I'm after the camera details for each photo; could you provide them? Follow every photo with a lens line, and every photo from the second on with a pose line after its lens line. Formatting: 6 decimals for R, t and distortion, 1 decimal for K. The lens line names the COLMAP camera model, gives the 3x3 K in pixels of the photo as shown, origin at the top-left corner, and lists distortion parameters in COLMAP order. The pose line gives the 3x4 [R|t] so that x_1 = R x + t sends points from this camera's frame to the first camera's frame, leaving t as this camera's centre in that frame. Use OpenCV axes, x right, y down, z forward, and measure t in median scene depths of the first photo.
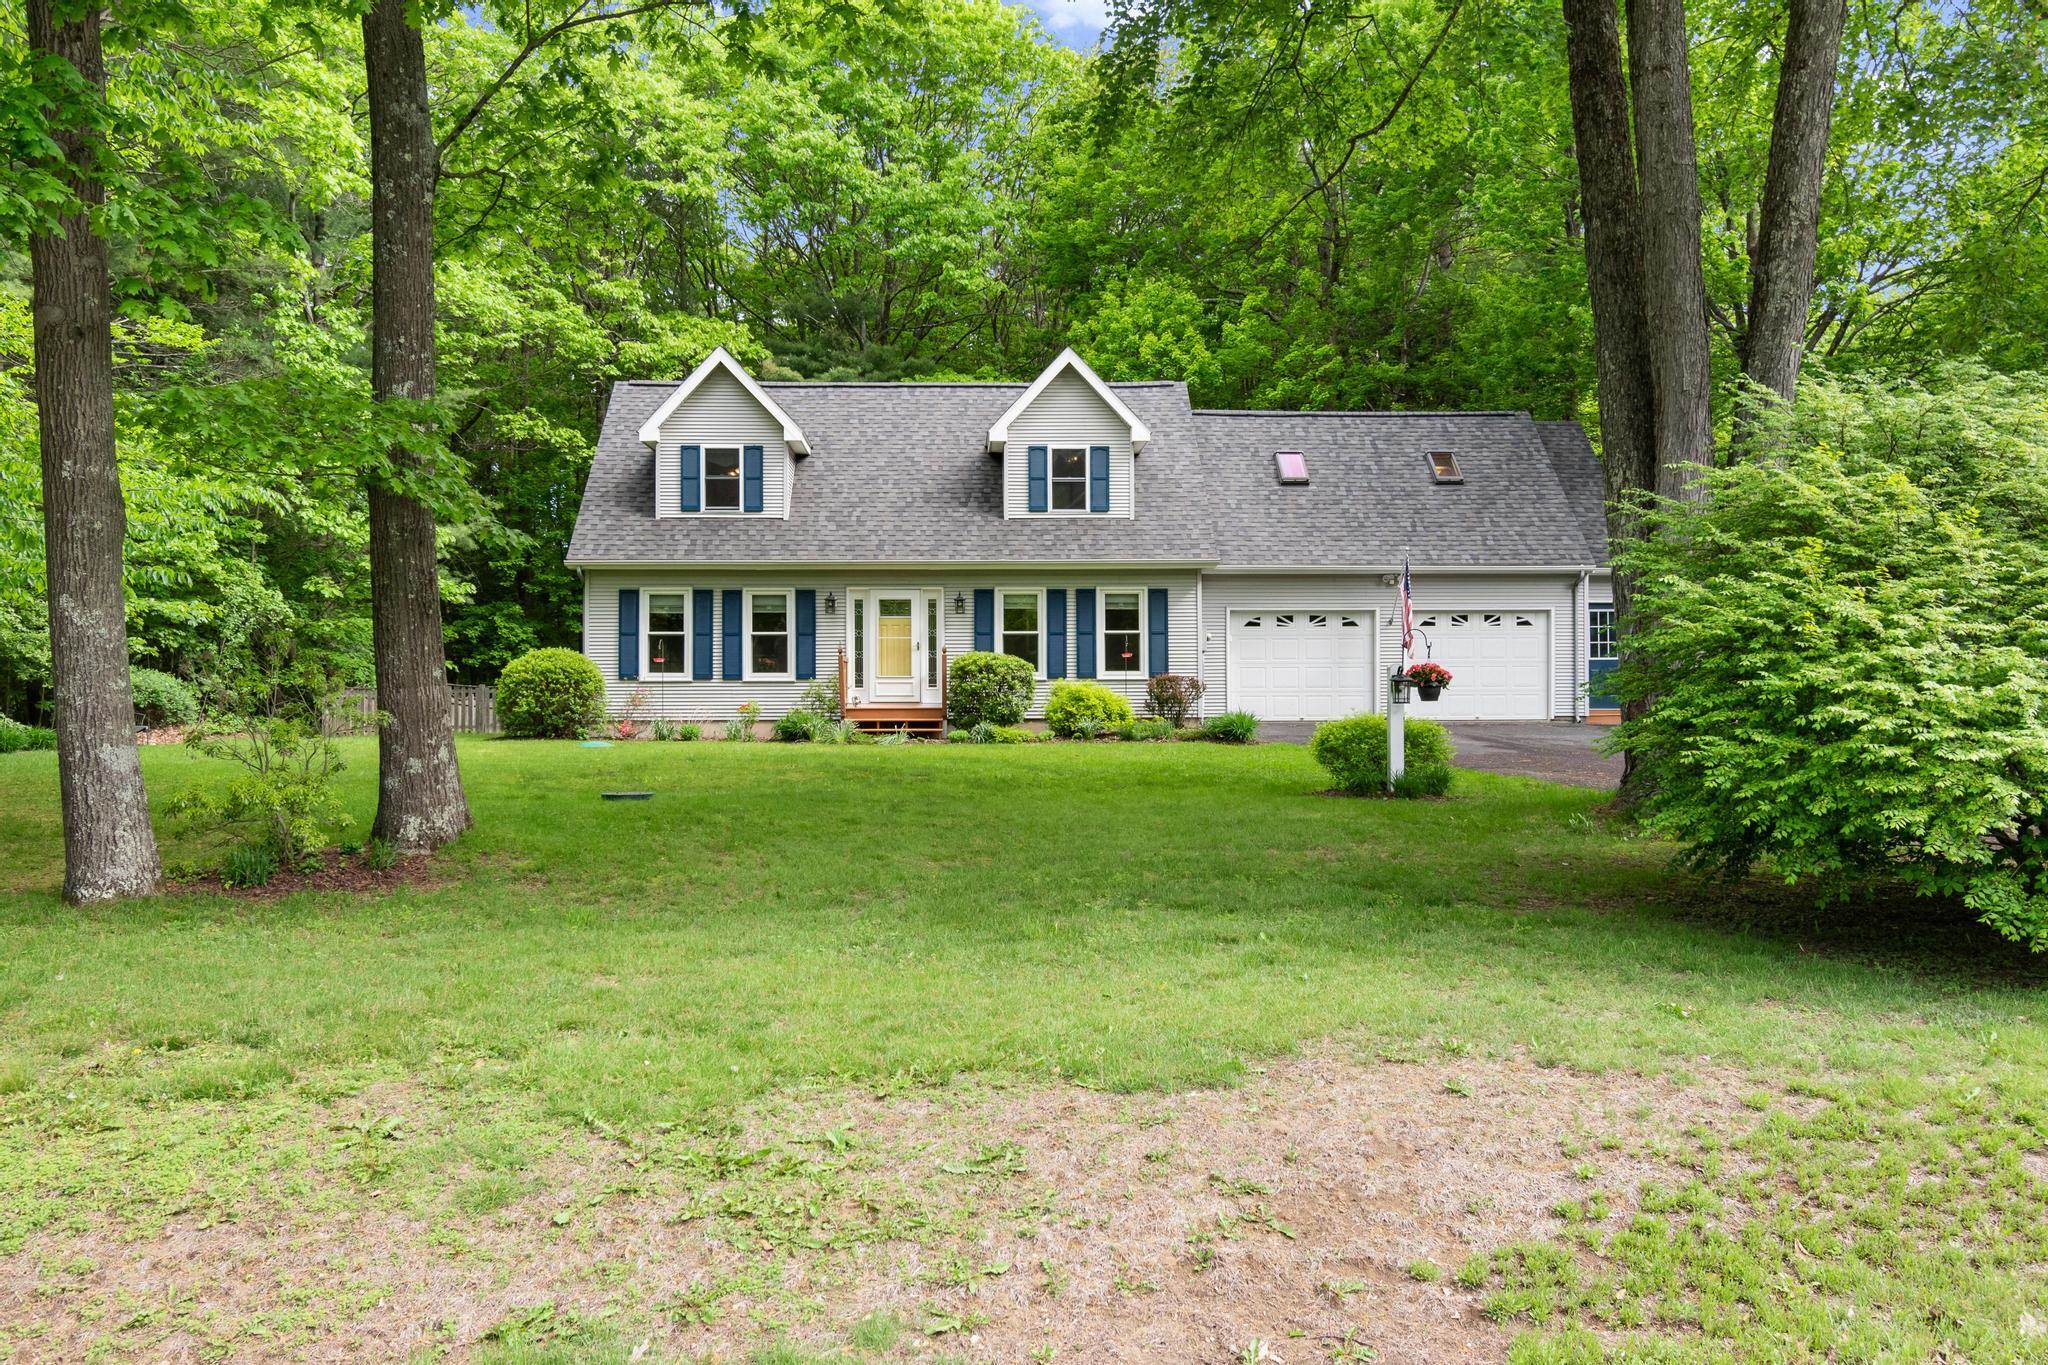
lens RADIAL K [[1702.2, 0, 1024.0], [0, 1702.2, 682.5], [0, 0, 1]] dist [-0.001947, -0.000297]
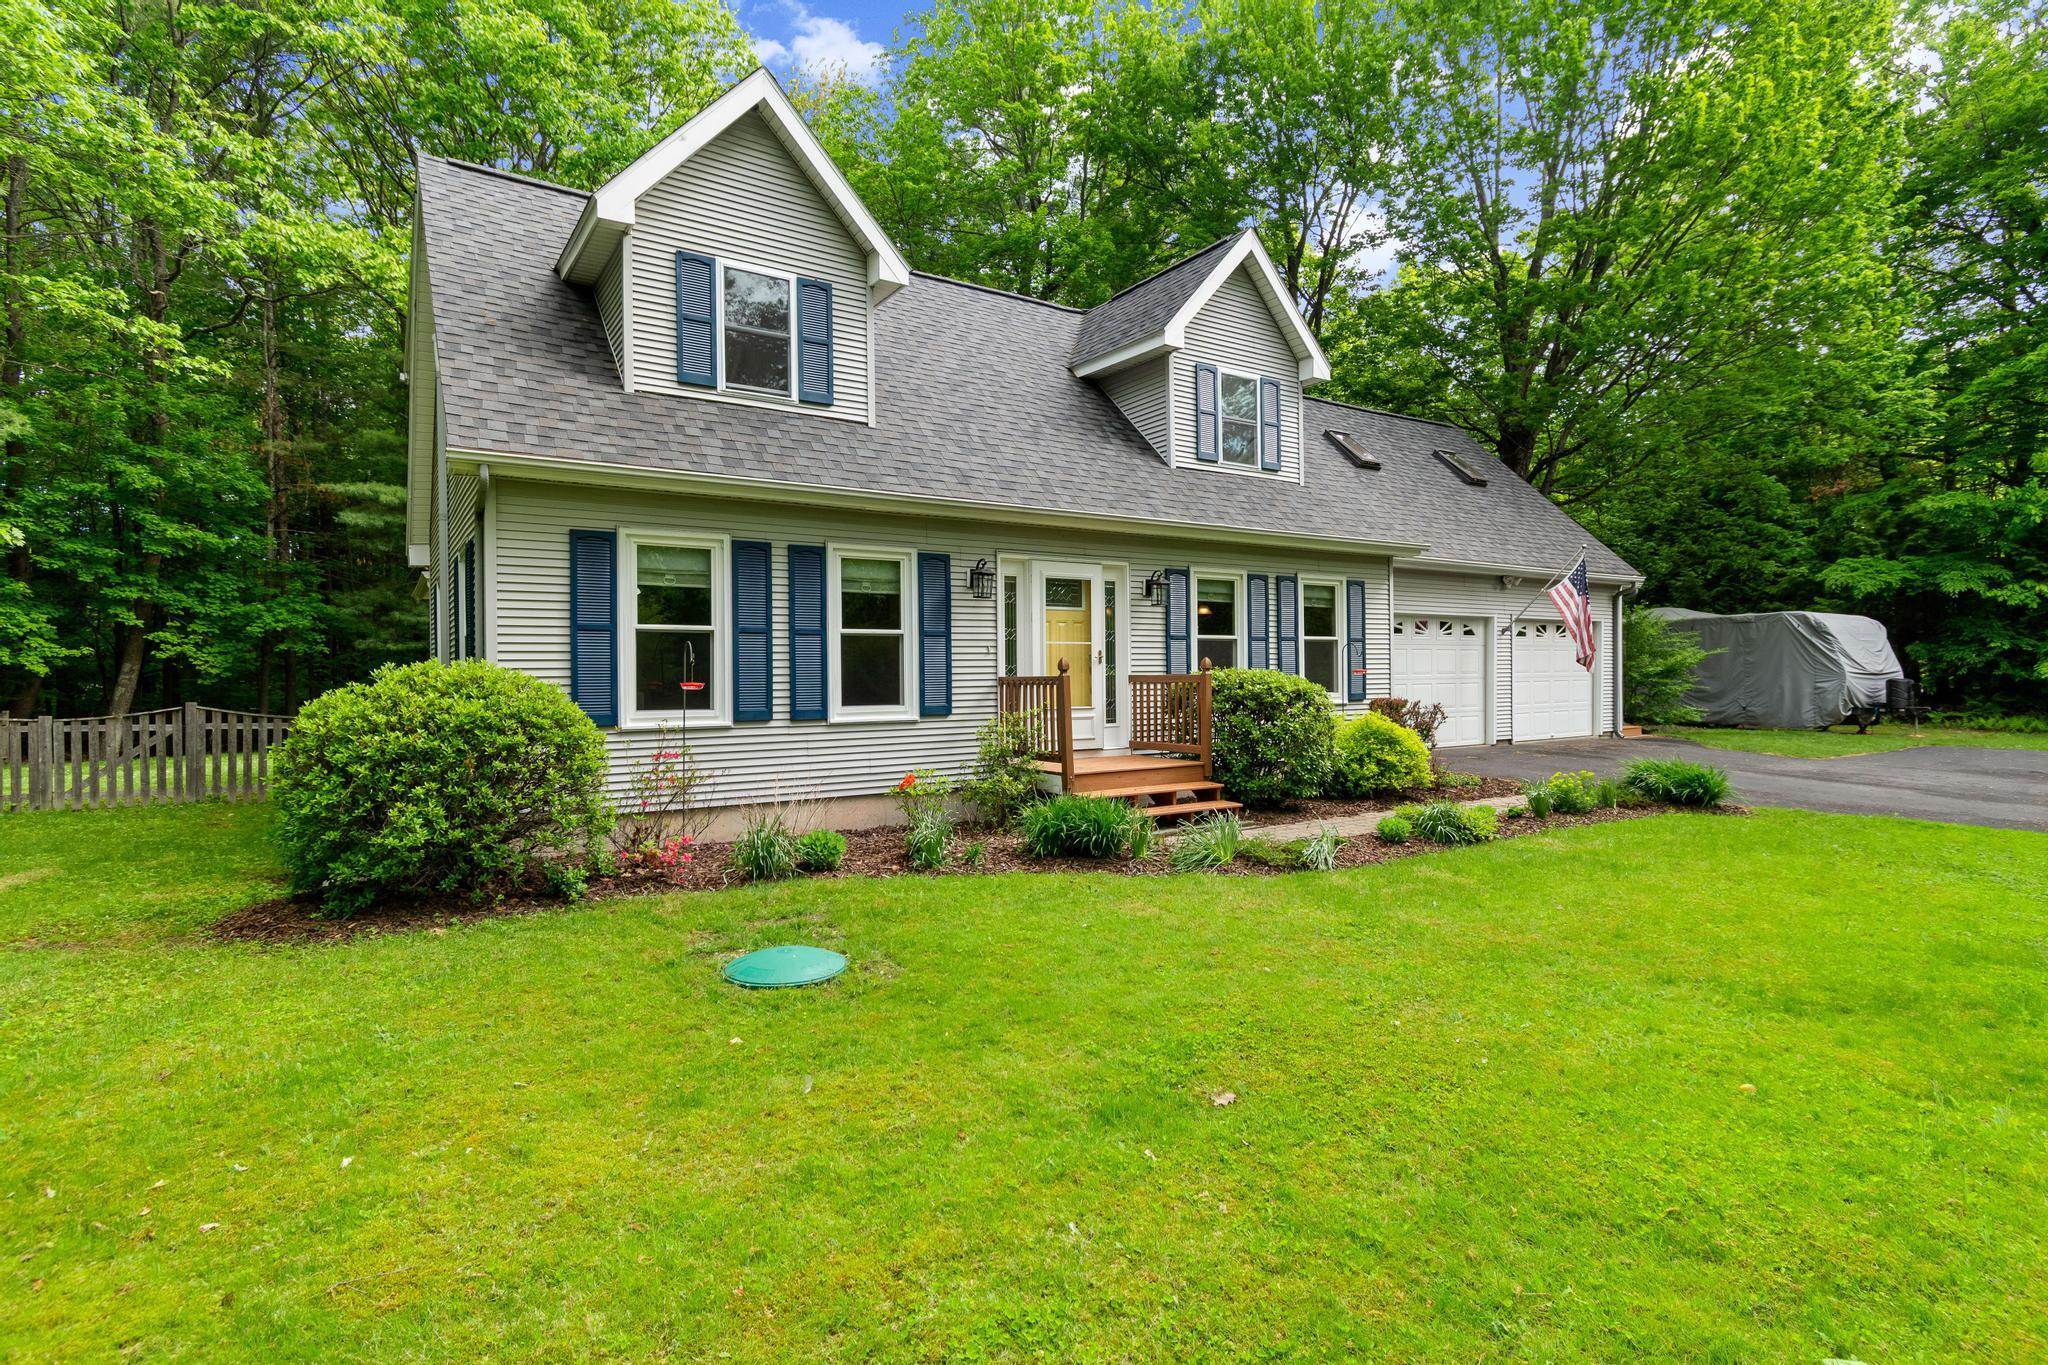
lens RADIAL K [[1024.5, 0, 1024.0], [0, 1024.5, 682.5], [0, 0, 1]] dist [0.001112, -0.000892]
pose [[0.856608, -0.007688, 0.515911, -0.273852], [-0.001358, 0.999852, 0.017154, -0.018641], [-0.515967, -0.015395, 0.856470, 0.700113]]
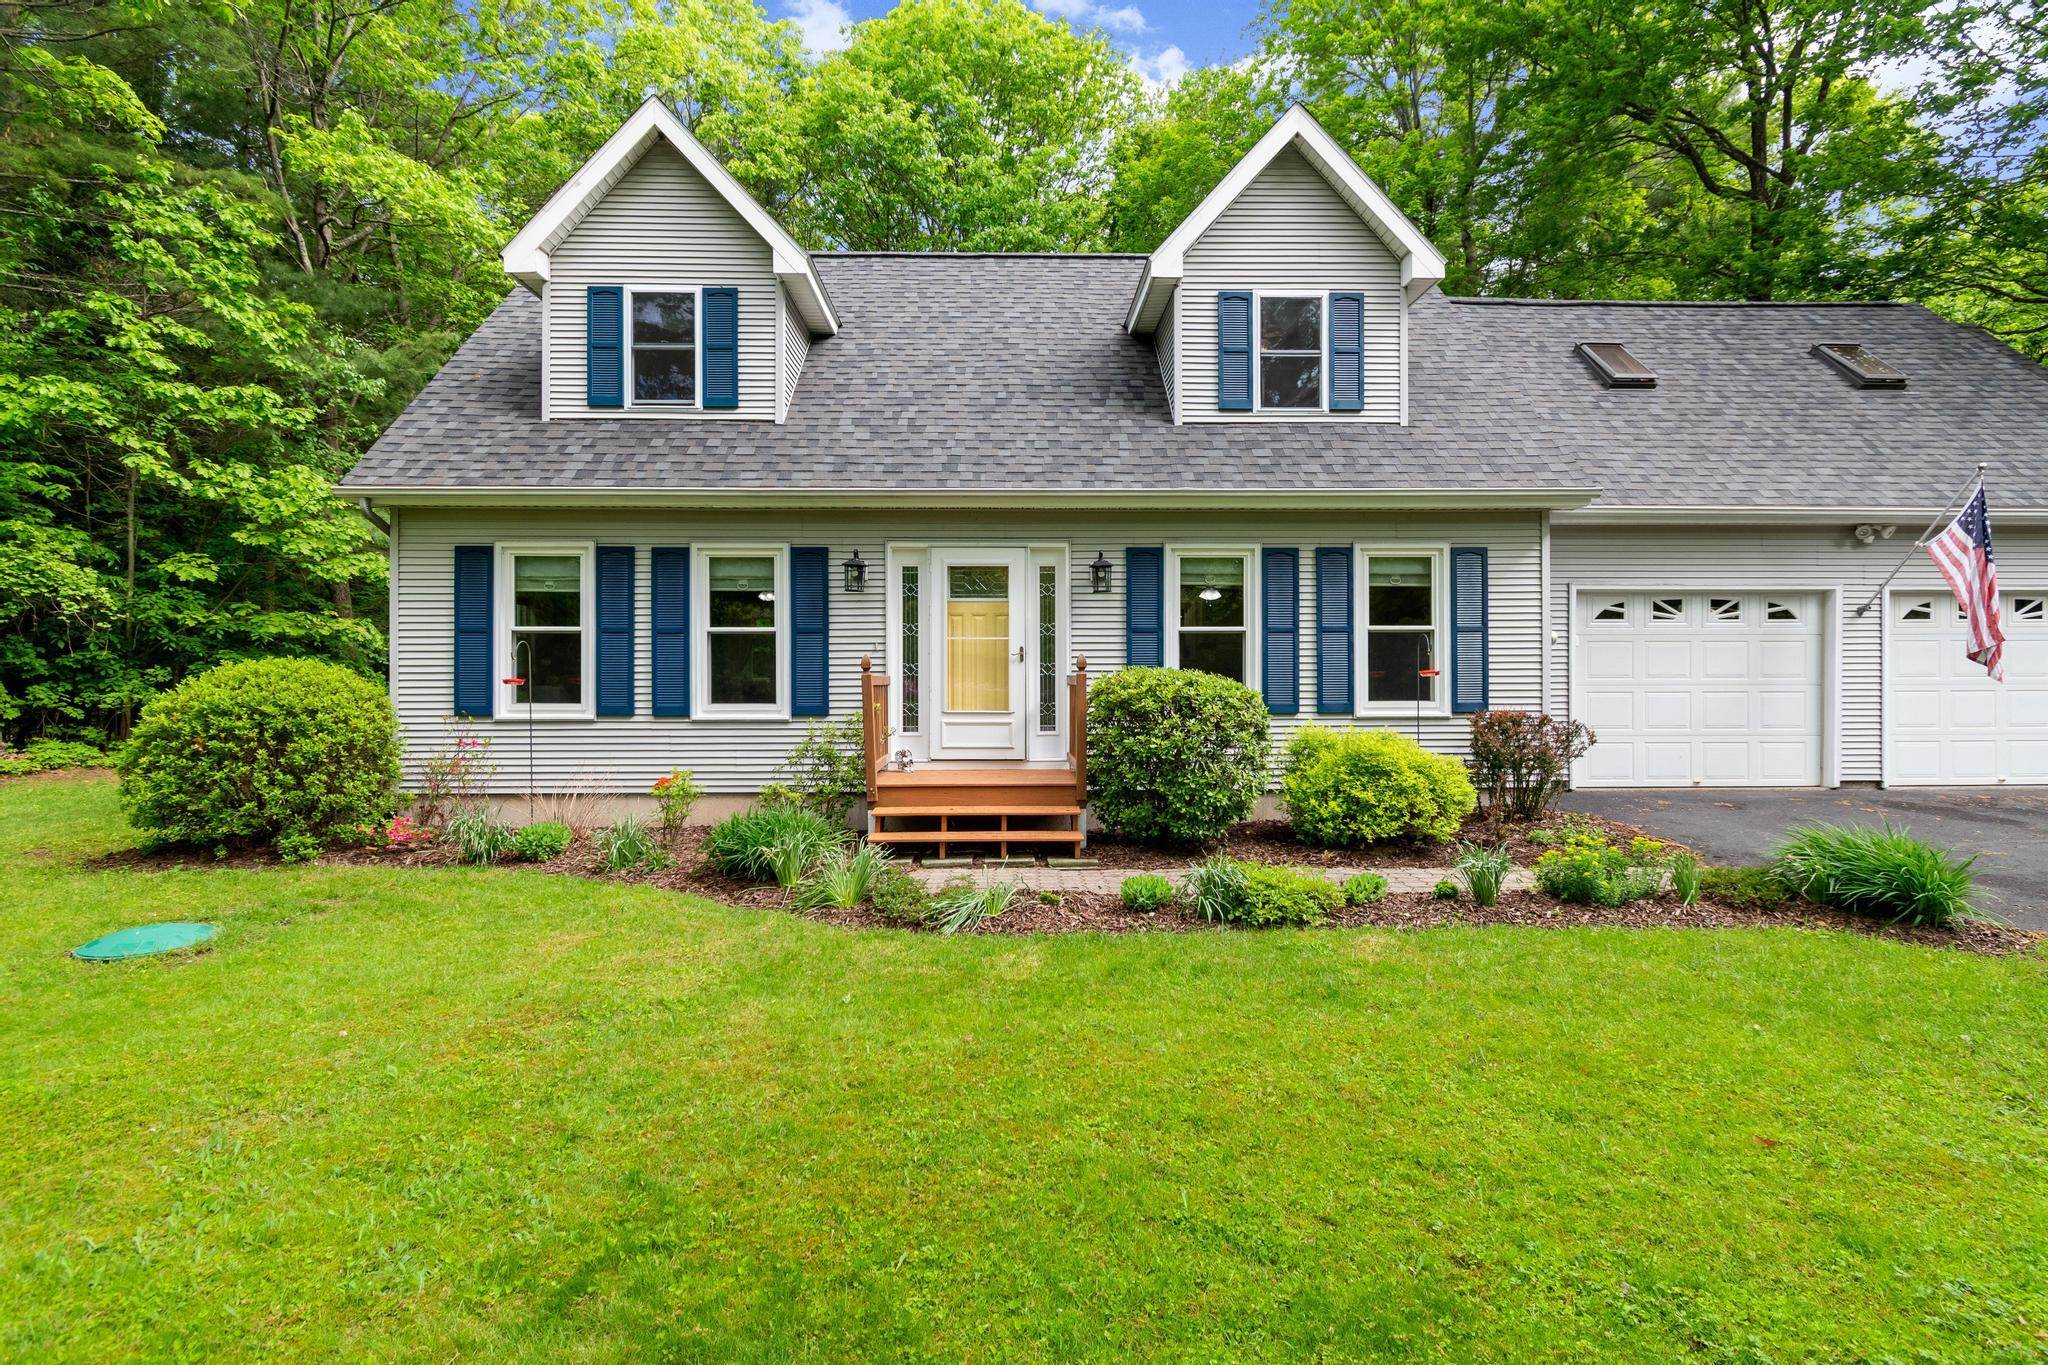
lens RADIAL K [[933.2, 0, 1024.0], [0, 933.2, 682.5], [0, 0, 1]] dist [0.001853, 0.000026]
pose [[0.999898, 0.002190, -0.014120, -0.057352], [-0.001848, 0.999705, 0.024227, -0.019622], [0.014169, -0.024199, 0.999607, 0.708749]]
